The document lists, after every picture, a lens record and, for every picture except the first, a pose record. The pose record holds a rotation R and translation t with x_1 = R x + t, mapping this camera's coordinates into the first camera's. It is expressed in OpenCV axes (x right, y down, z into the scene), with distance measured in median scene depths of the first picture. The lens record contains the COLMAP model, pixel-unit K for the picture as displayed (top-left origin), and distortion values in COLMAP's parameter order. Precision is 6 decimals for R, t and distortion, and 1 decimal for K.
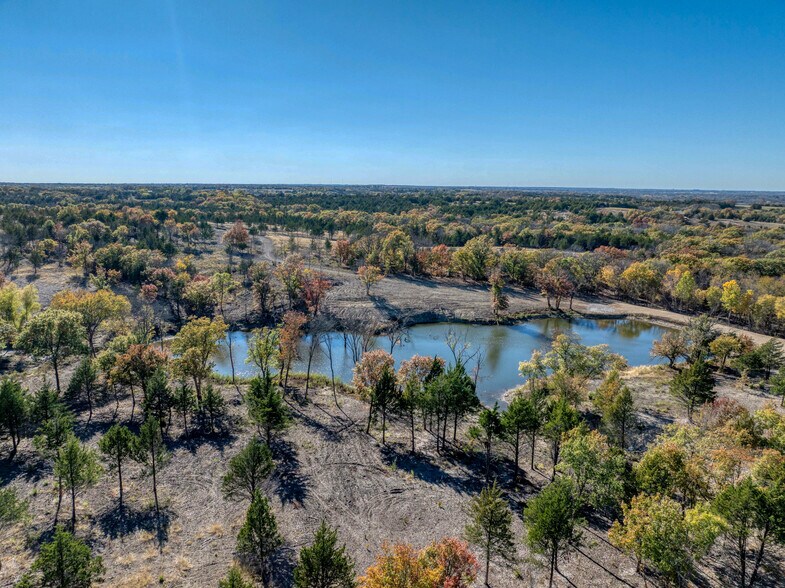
lens RADIAL K [[549.4, 0, 392.5], [0, 549.4, 294.0], [0, 0, 1]] dist [-0.033718, -0.007451]
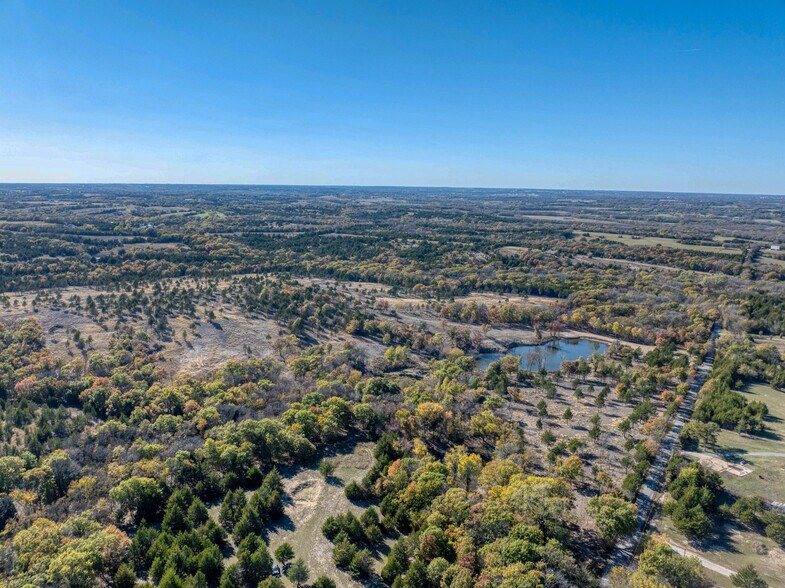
lens RADIAL K [[549.4, 0, 392.5], [0, 549.4, 294.0], [0, 0, 1]] dist [-0.033718, -0.007451]
pose [[0.954880, -0.050830, 0.292608, -1.163662], [0.048427, 0.998707, 0.015454, -0.248786], [-0.293015, -0.000586, 0.956108, -1.205729]]
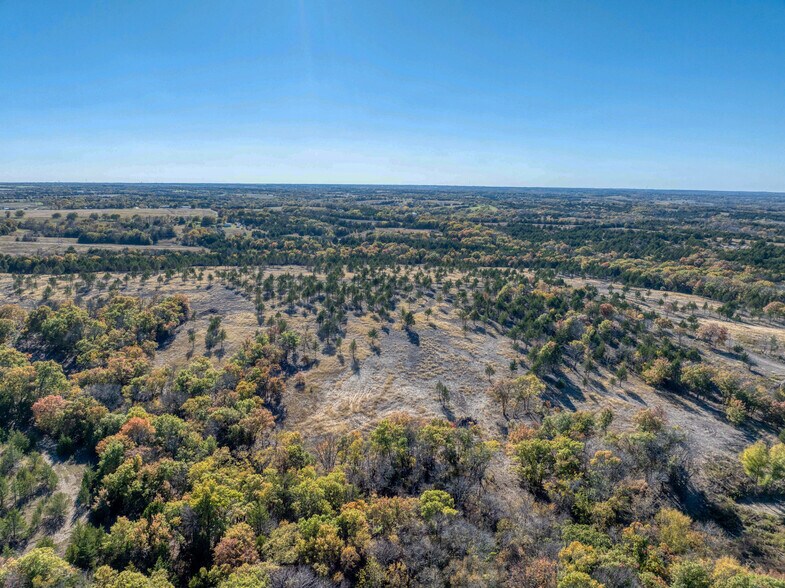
lens RADIAL K [[549.4, 0, 392.5], [0, 549.4, 294.0], [0, 0, 1]] dist [-0.033718, -0.007451]
pose [[0.980729, 0.044625, -0.190210, -0.990135], [-0.043895, 0.999004, 0.008054, -0.234532], [0.190379, 0.000451, 0.981710, -0.160622]]
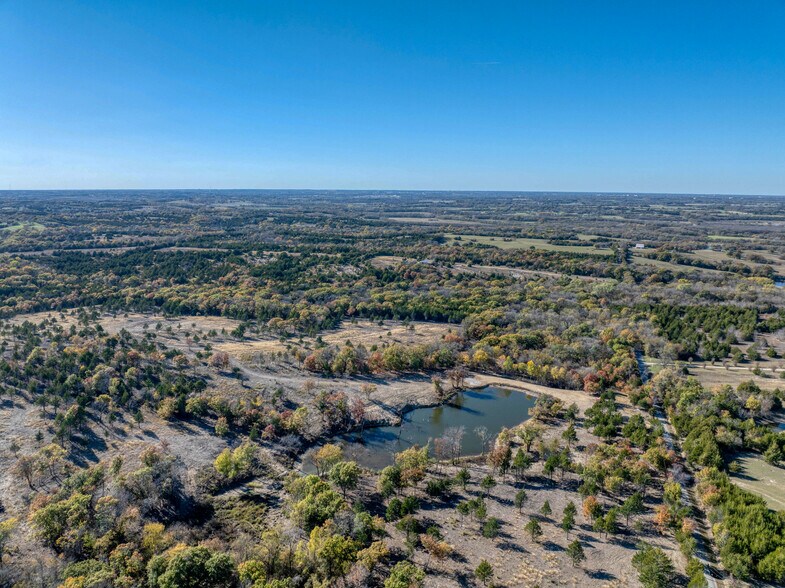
lens RADIAL K [[549.4, 0, 392.5], [0, 549.4, 294.0], [0, 0, 1]] dist [-0.033718, -0.007451]
pose [[0.854306, -0.099365, 0.510185, -0.849634], [0.098247, 0.994733, 0.029221, -0.382557], [-0.510401, 0.025161, 0.859568, -0.527672]]
